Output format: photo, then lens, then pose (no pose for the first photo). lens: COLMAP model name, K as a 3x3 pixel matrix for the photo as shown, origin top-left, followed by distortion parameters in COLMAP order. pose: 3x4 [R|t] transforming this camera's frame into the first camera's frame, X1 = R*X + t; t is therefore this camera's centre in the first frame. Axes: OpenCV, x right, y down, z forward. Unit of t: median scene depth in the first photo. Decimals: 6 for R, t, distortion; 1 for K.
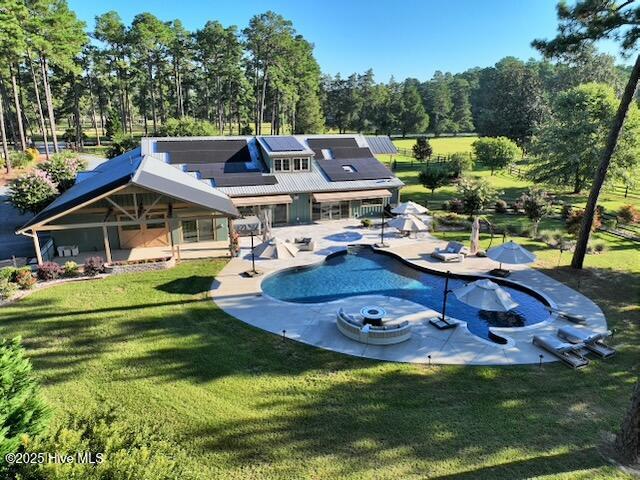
lens RADIAL K [[447.5, 0, 320.0], [0, 447.5, 240.0], [0, 0, 1]] dist [-0.001662, 0.010099]
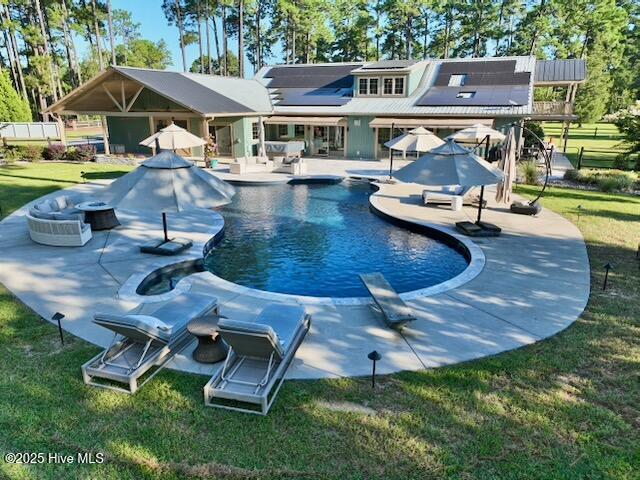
lens RADIAL K [[447.5, 0, 320.0], [0, 447.5, 240.0], [0, 0, 1]] dist [-0.001662, 0.010099]
pose [[0.758232, 0.189213, -0.623925, 0.449722], [-0.187842, 0.979783, 0.068854, 0.064926], [0.624339, 0.064992, 0.778445, 0.420369]]
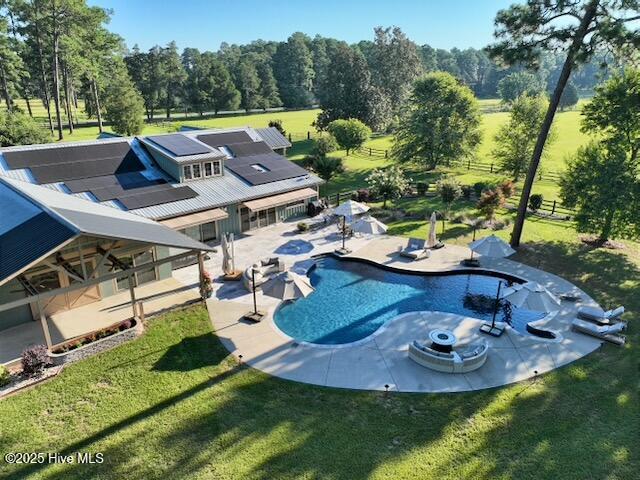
lens RADIAL K [[447.5, 0, 320.0], [0, 447.5, 240.0], [0, 0, 1]] dist [-0.001662, 0.010099]
pose [[0.888507, -0.157969, 0.430814, -0.297225], [0.131421, 0.987148, 0.090921, -0.099720], [-0.439640, -0.024166, 0.897849, 0.153467]]
